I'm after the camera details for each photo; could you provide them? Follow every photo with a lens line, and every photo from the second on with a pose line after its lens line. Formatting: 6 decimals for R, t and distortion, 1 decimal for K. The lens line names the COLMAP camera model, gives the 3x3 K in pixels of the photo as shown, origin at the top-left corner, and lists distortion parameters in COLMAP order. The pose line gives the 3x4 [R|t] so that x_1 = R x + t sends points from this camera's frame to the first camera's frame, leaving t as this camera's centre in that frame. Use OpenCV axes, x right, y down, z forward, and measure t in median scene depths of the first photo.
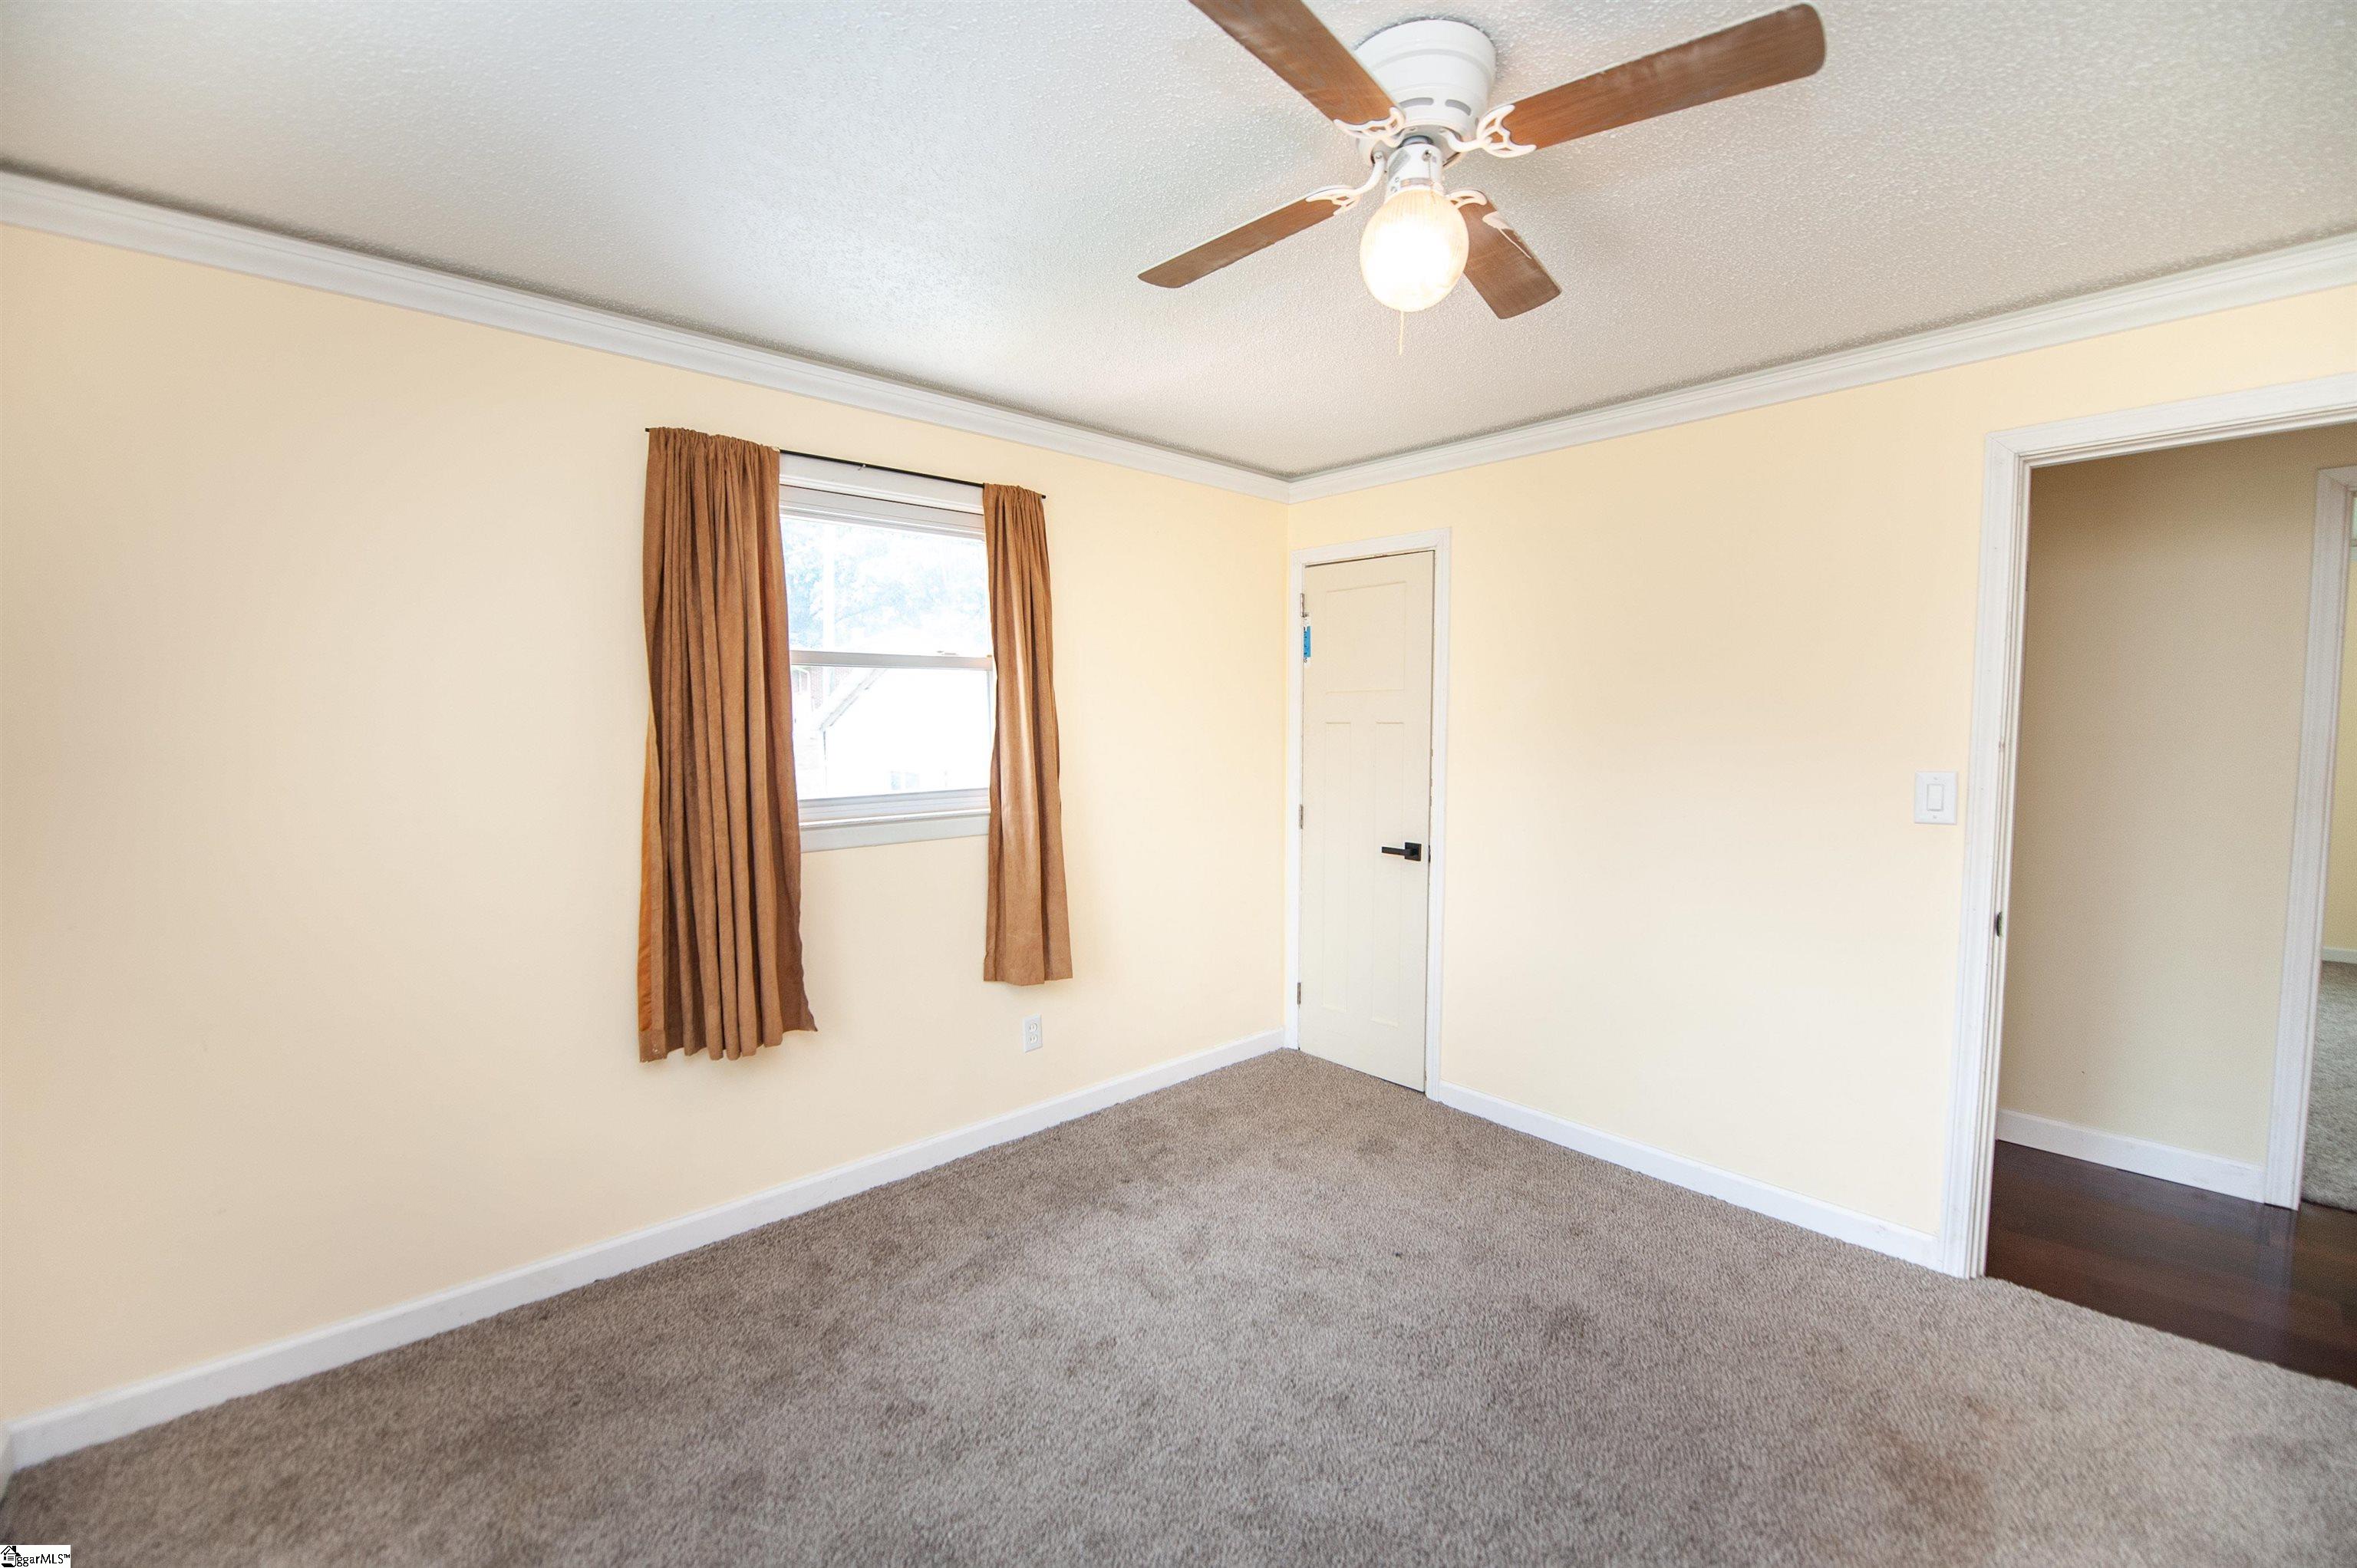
lens RADIAL K [[963.6, 0, 1196.2], [0, 963.6, 792.5], [0, 0, 1]] dist [-0.000981, -0.010328]
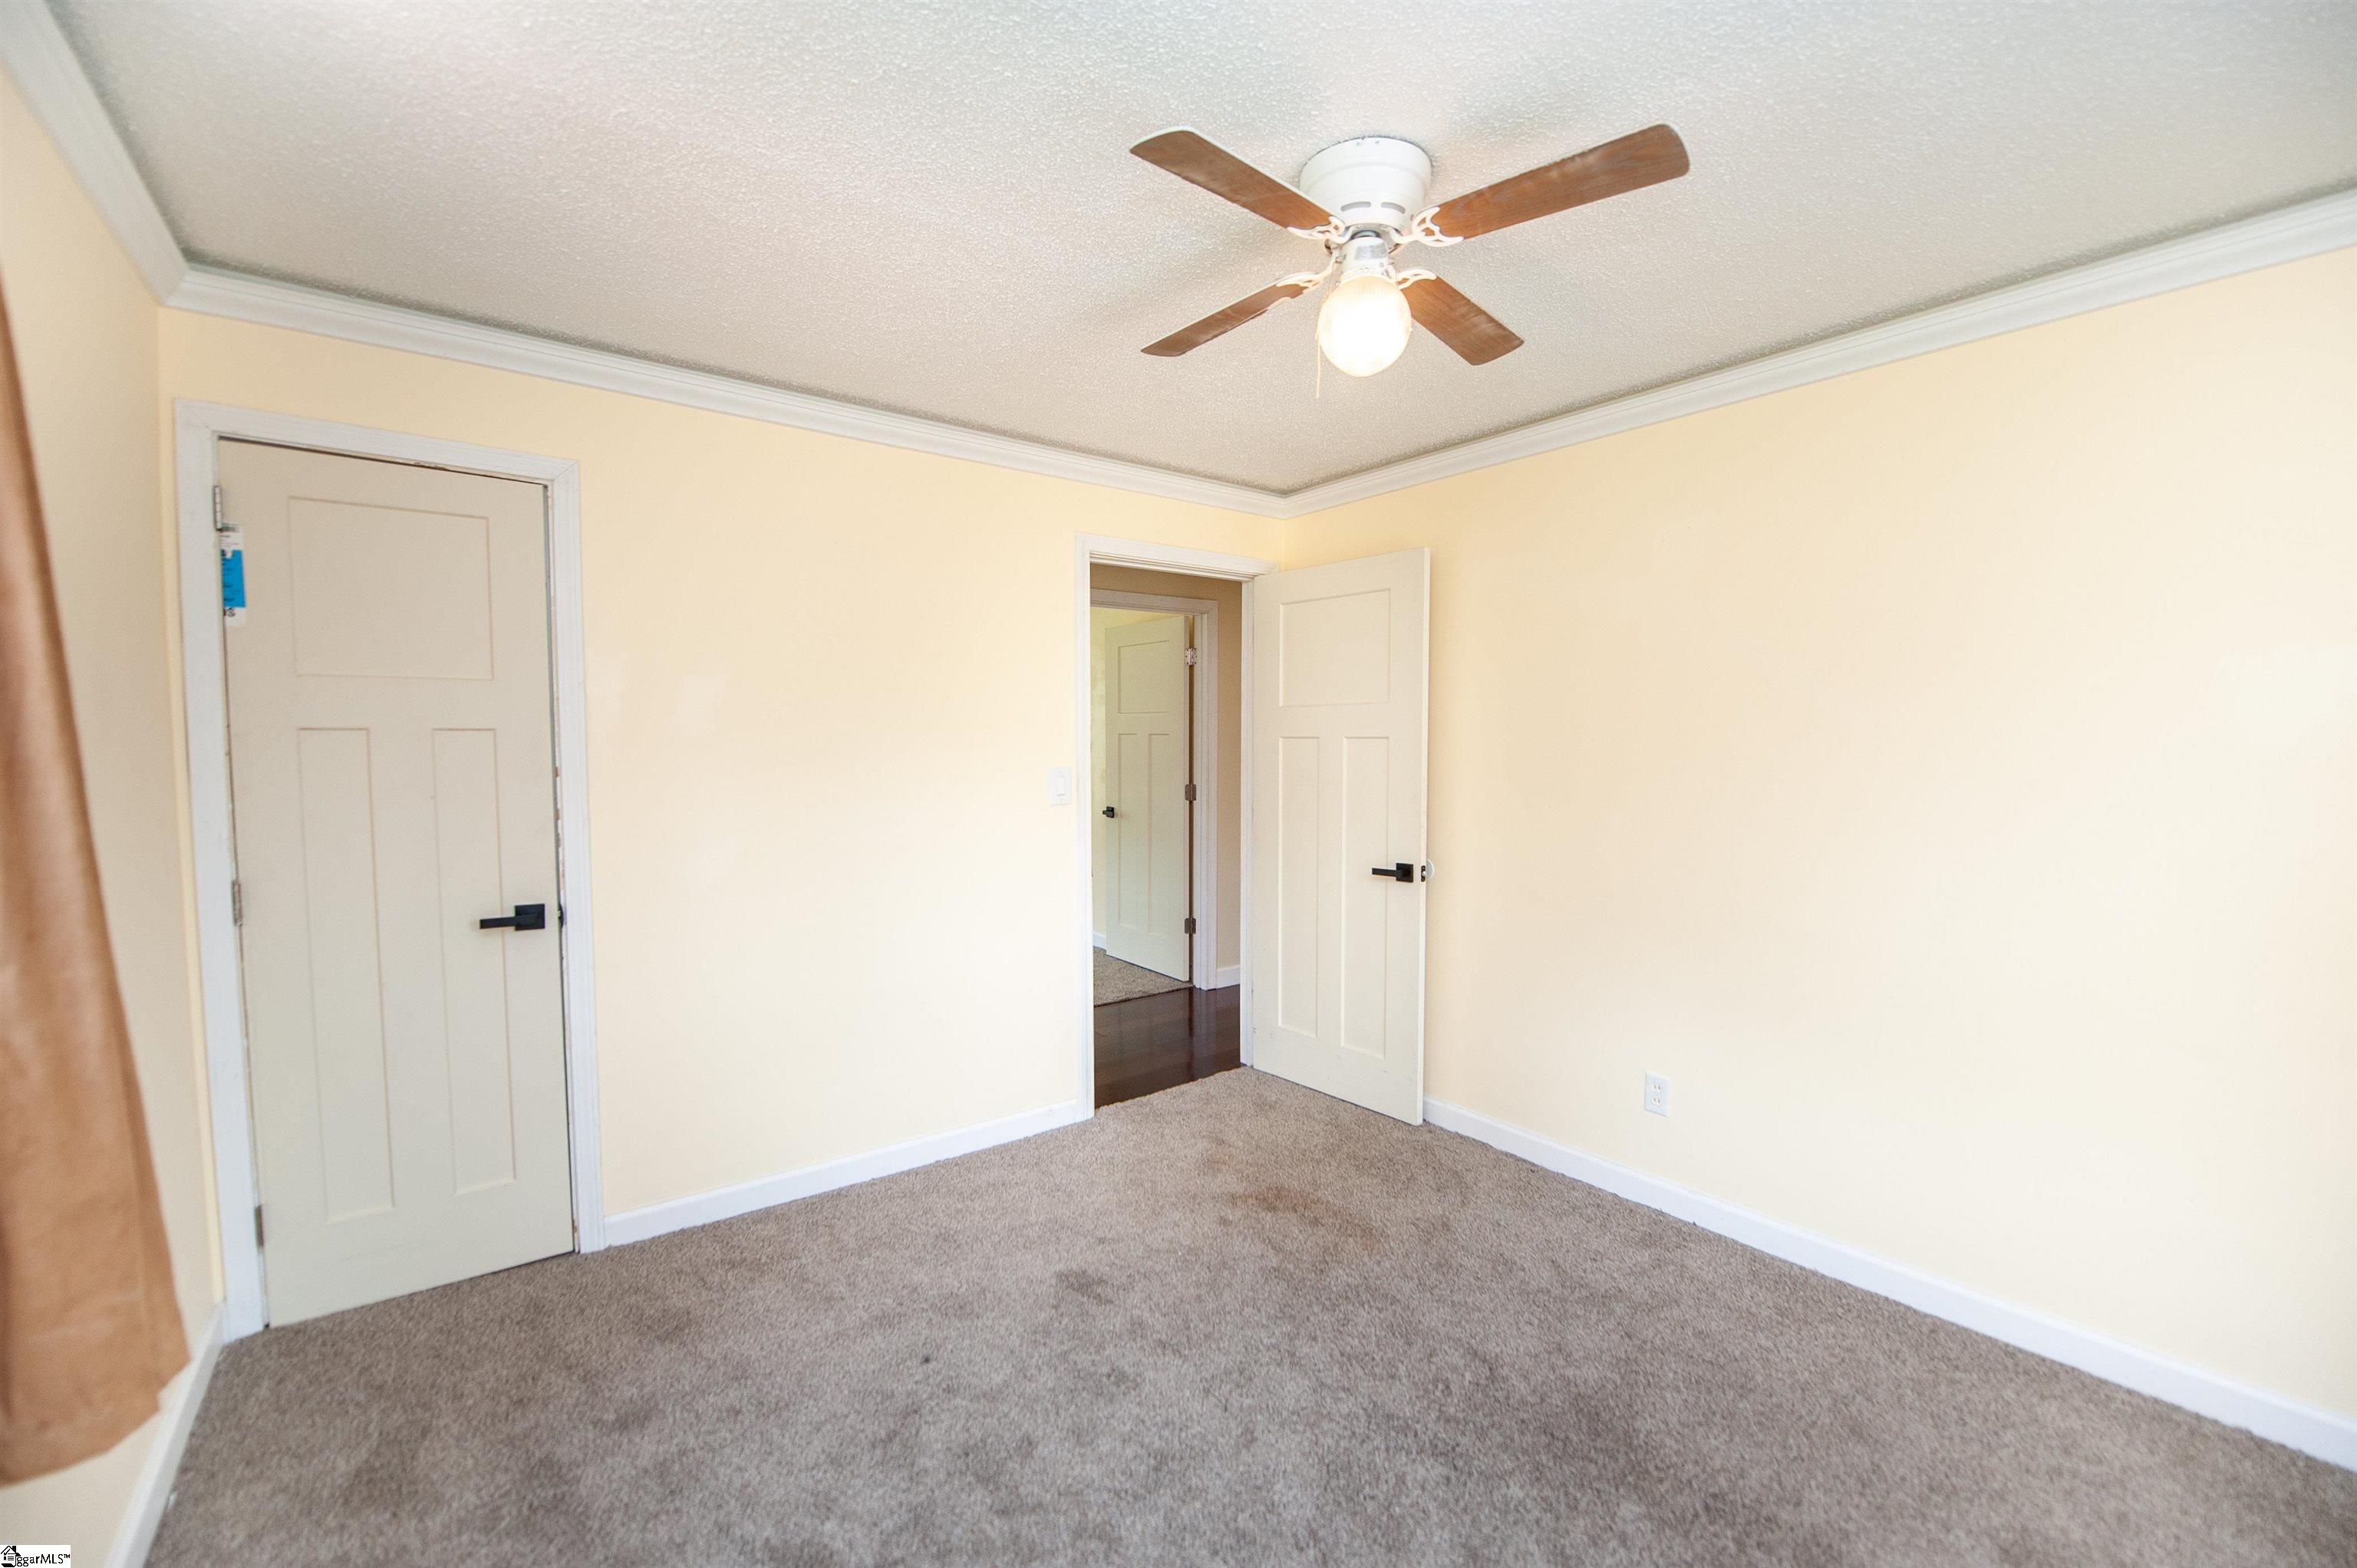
lens RADIAL K [[963.6, 0, 1196.2], [0, 963.6, 792.5], [0, 0, 1]] dist [-0.000981, -0.010328]
pose [[0.085898, -0.061694, 0.994392, -0.555520], [0.060006, 0.996589, 0.056647, -0.051220], [-0.994495, 0.054803, 0.089307, 0.627436]]
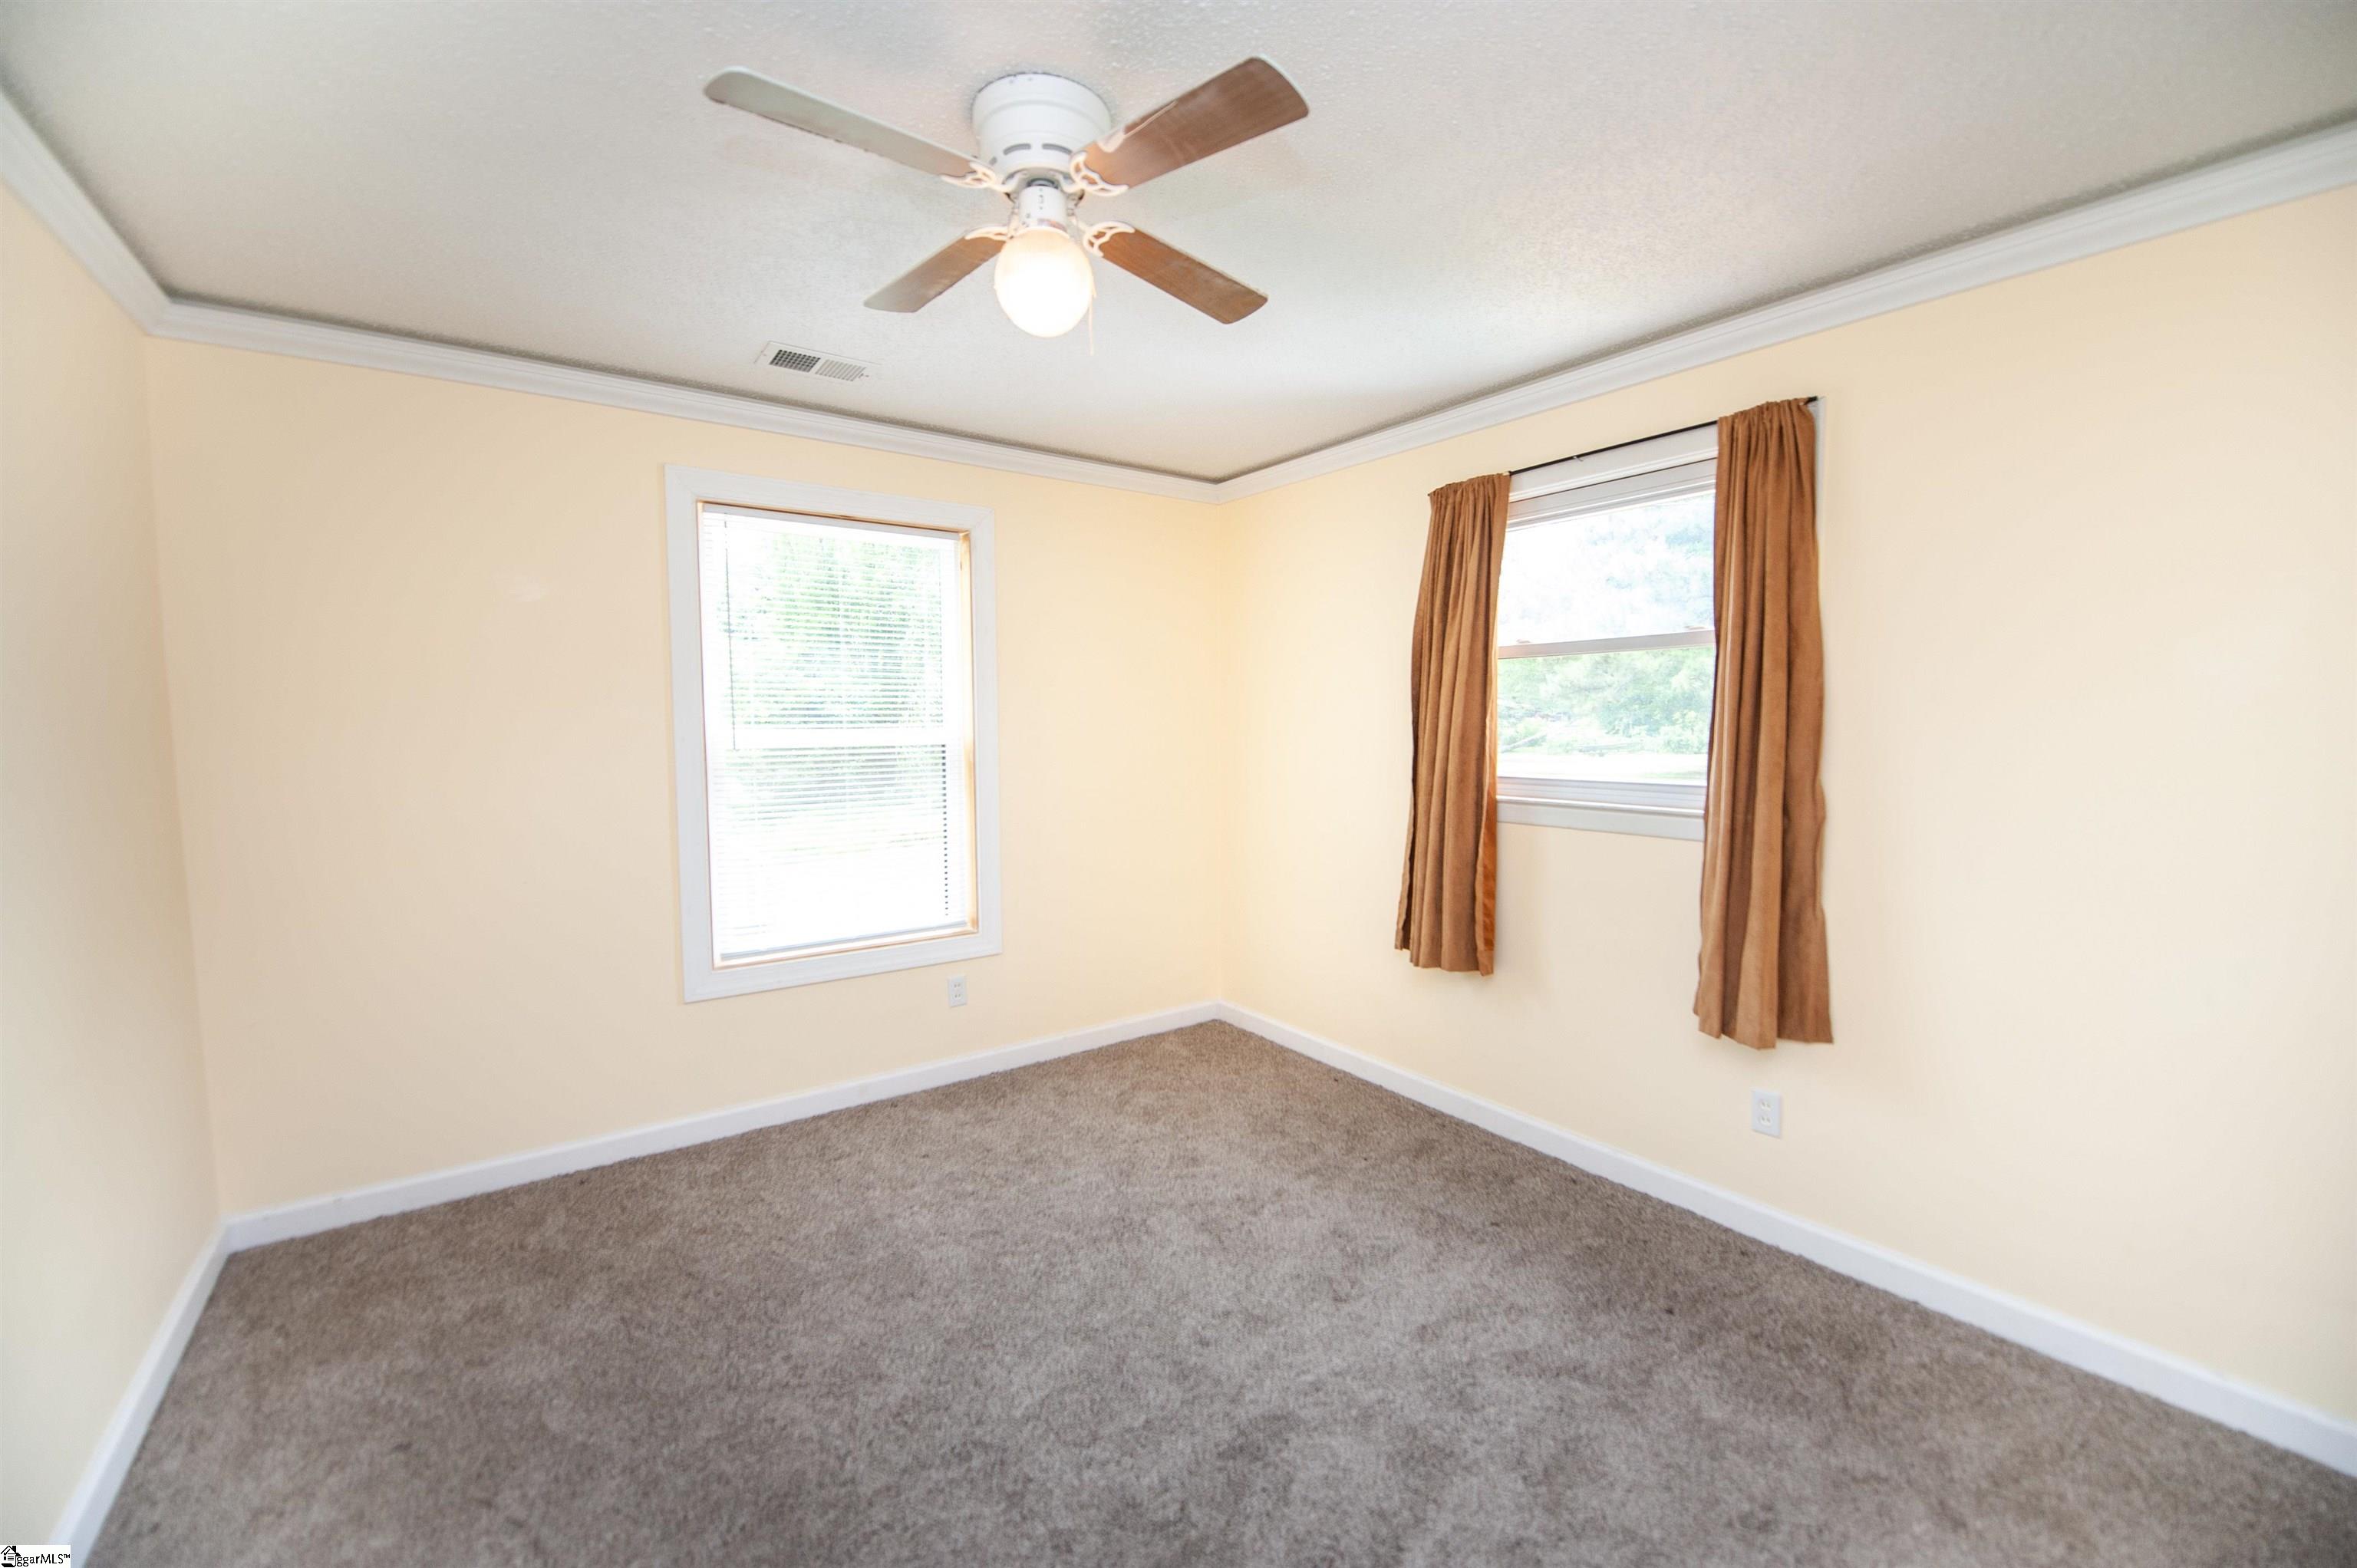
lens RADIAL K [[963.6, 0, 1196.2], [0, 963.6, 792.5], [0, 0, 1]] dist [-0.000981, -0.010328]
pose [[-0.105569, 0.081200, -0.991091, 0.750427], [-0.069983, 0.993583, 0.088859, -0.048280], [0.991946, 0.078740, -0.099209, 0.737209]]
